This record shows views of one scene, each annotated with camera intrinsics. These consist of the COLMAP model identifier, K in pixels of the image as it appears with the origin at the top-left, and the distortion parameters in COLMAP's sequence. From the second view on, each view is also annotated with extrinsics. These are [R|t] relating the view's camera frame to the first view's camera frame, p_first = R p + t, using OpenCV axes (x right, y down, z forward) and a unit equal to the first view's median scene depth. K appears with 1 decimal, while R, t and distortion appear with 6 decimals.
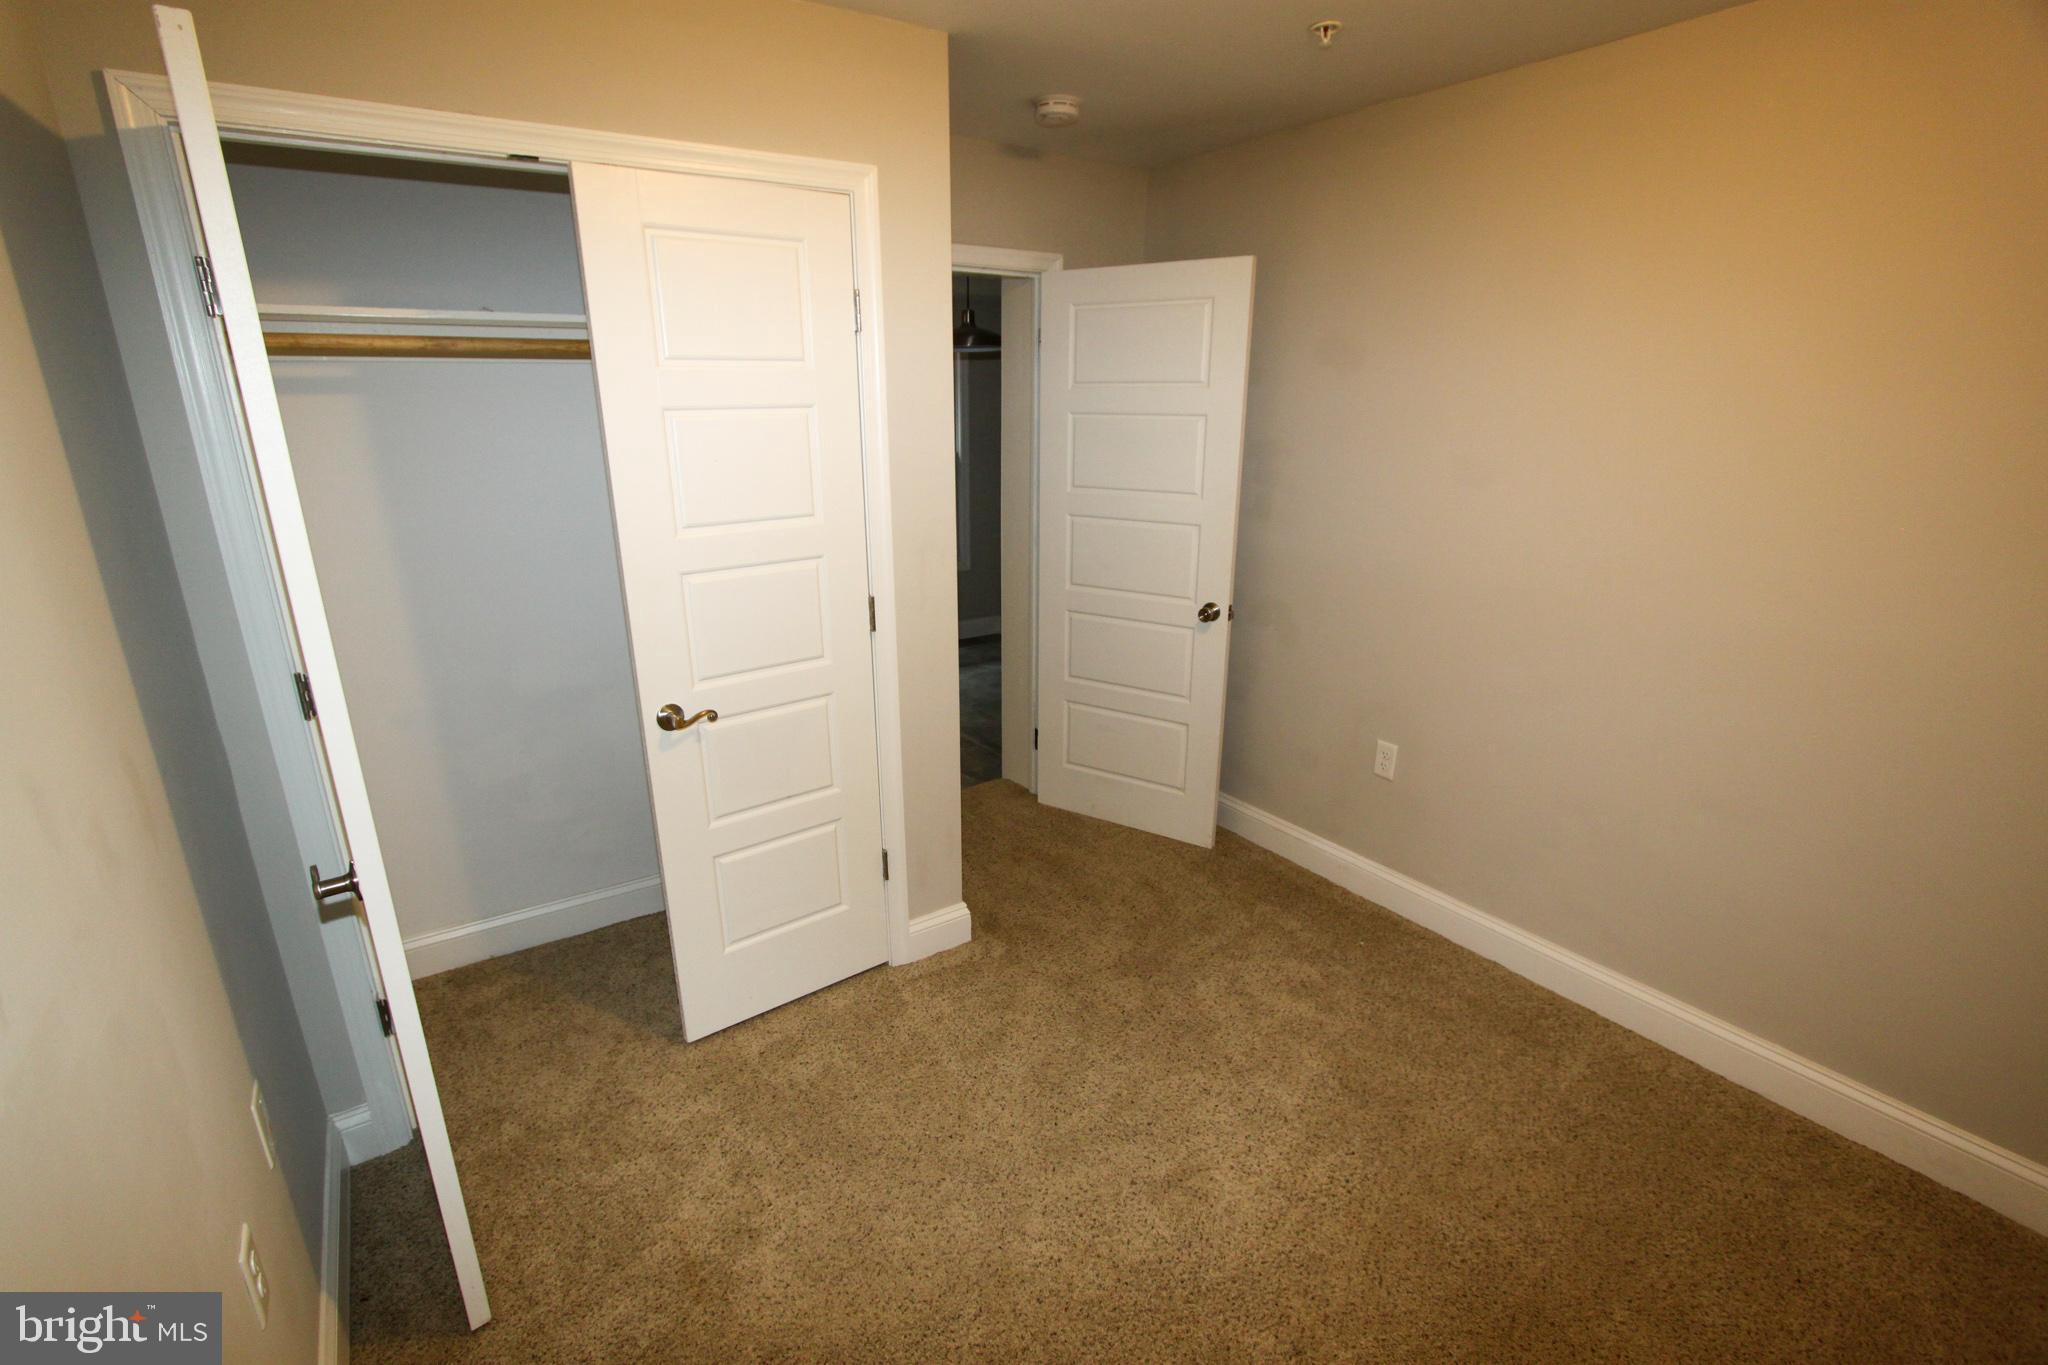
lens RADIAL K [[934.9, 0, 1005.1], [0, 934.9, 695.4], [0, 0, 1]] dist [-0.023578, 0.002055]
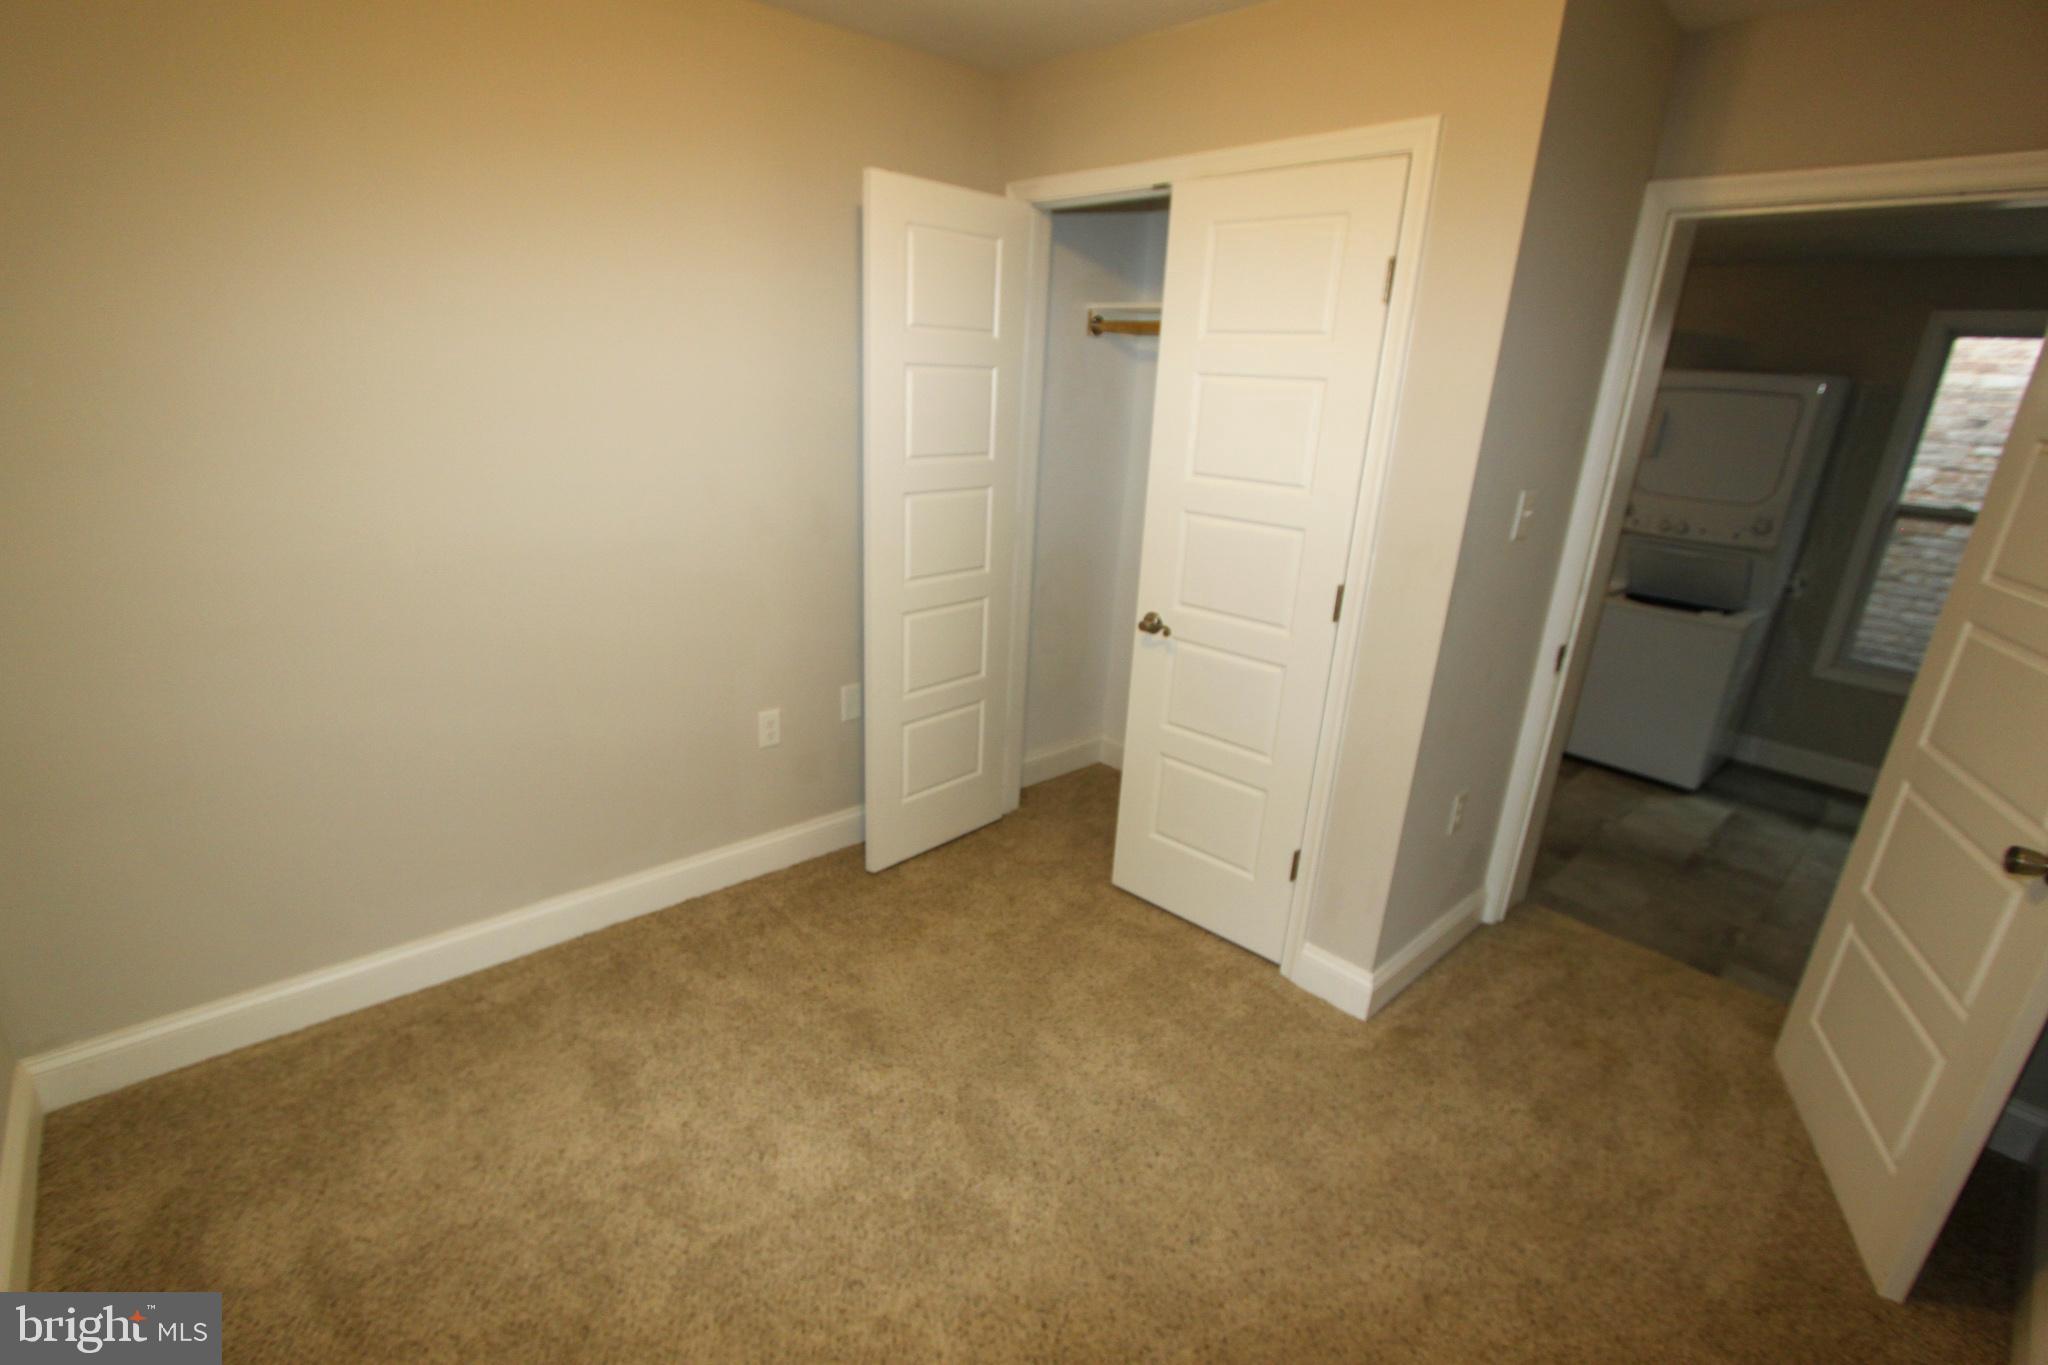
lens RADIAL K [[934.9, 0, 1005.1], [0, 934.9, 695.4], [0, 0, 1]] dist [-0.023578, 0.002055]
pose [[0.139059, 0.328600, -0.934176, 0.802649], [-0.349527, 0.898914, 0.264166, -0.148846], [0.926549, 0.289785, 0.239856, 0.539904]]
